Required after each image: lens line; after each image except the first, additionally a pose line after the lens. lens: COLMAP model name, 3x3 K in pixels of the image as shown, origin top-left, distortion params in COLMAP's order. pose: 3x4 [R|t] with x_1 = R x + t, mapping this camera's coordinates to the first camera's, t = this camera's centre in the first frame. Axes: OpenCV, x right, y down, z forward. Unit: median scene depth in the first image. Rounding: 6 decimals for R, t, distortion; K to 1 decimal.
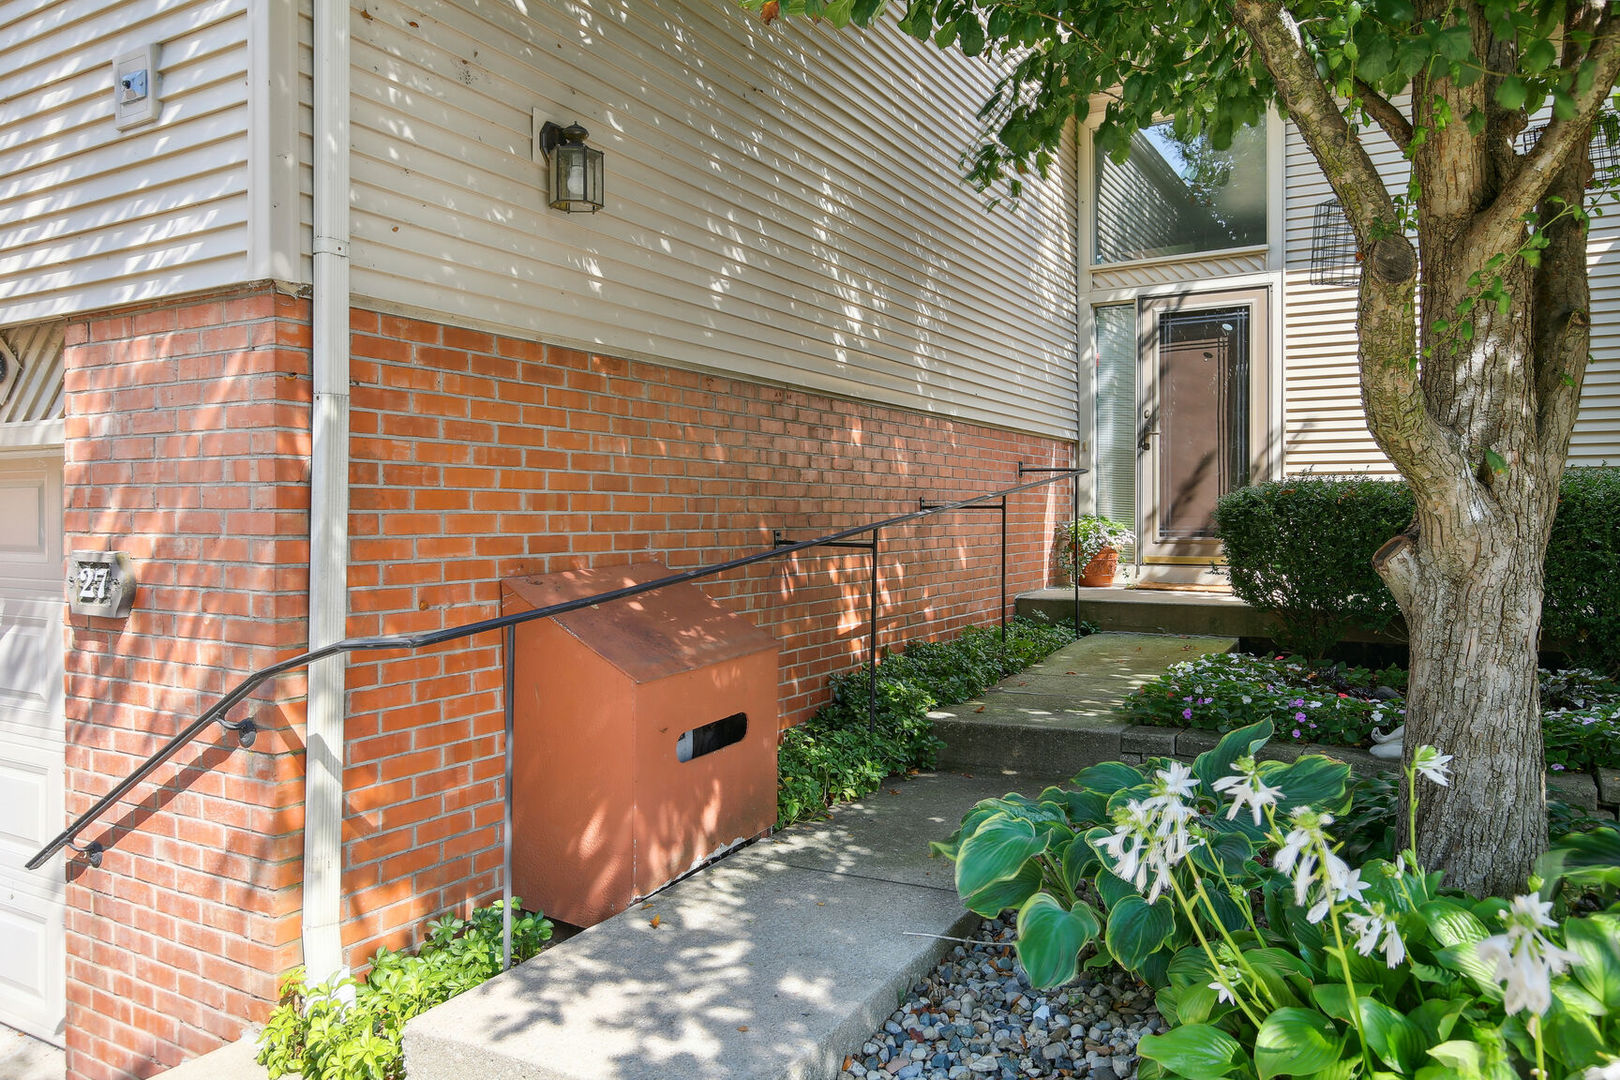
lens RADIAL K [[1120.9, 0, 789.5], [0, 1120.9, 515.9], [0, 0, 1]] dist [0.007061, 0.000179]
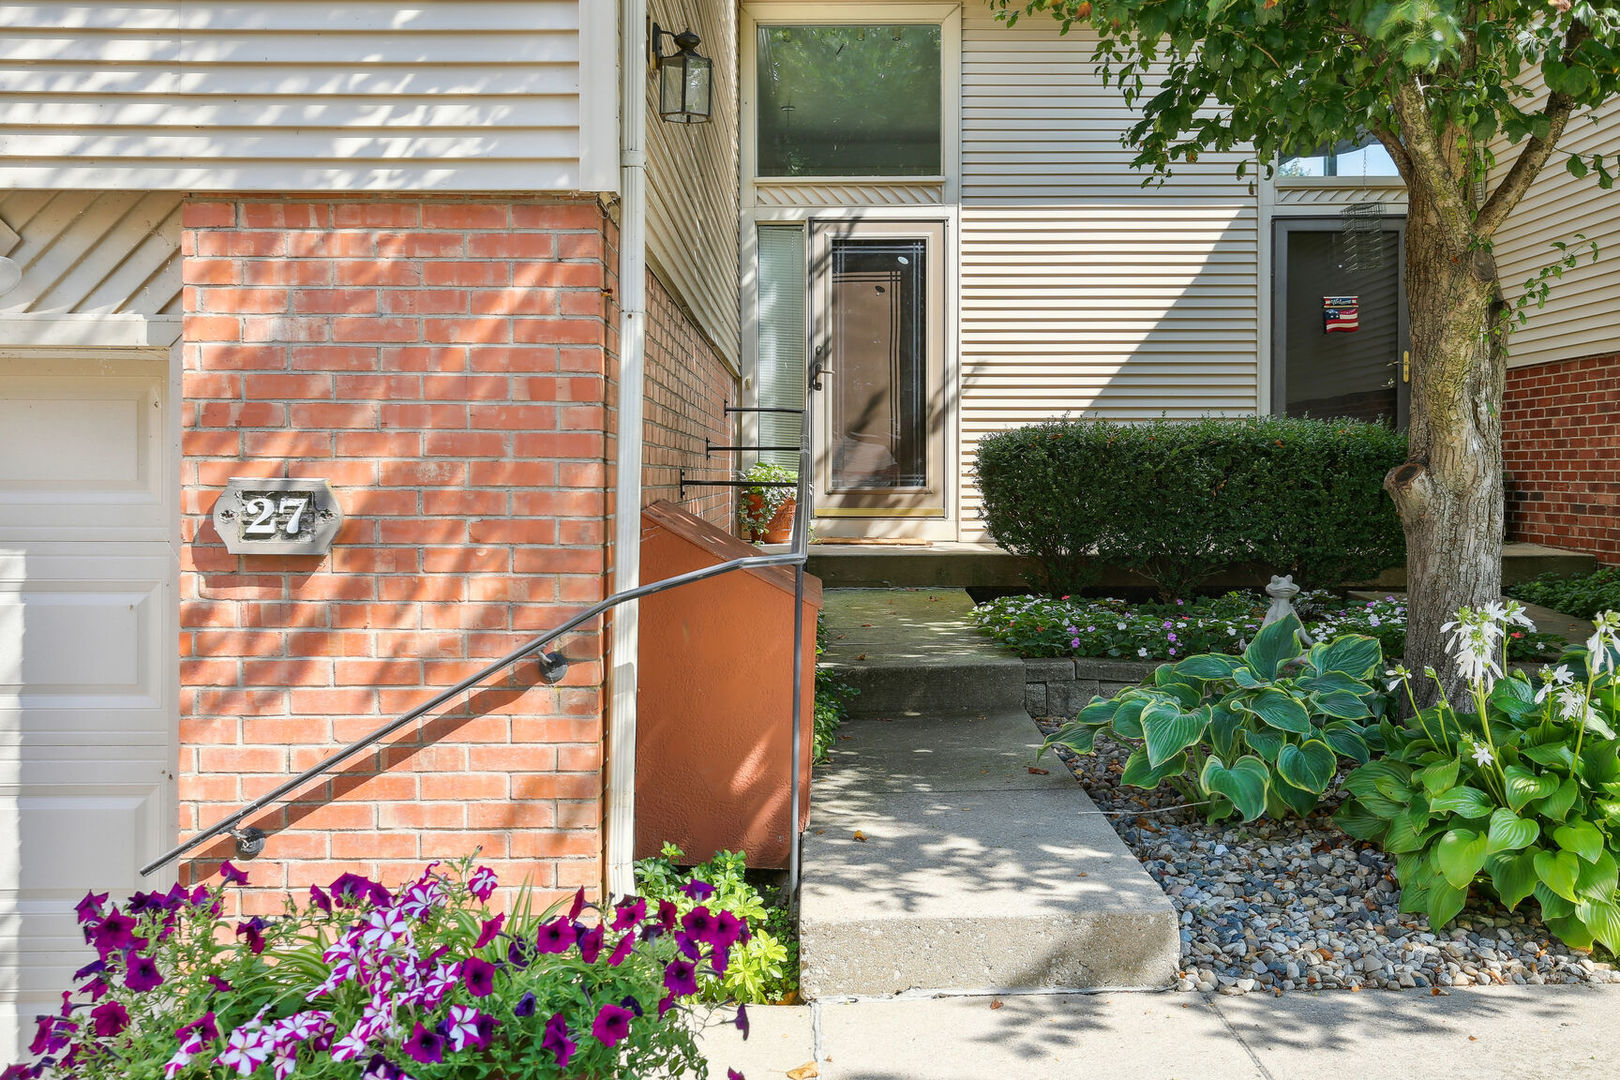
lens RADIAL K [[1545.1, 0, 821.3], [0, 1545.1, 480.4], [0, 0, 1]] dist [0.015615, 0.000000]
pose [[0.868073, -0.000594, 0.496436, -0.595278], [-0.000742, 0.999997, 0.002494, 0.020964], [-0.496436, -0.002533, 0.868070, -0.150041]]
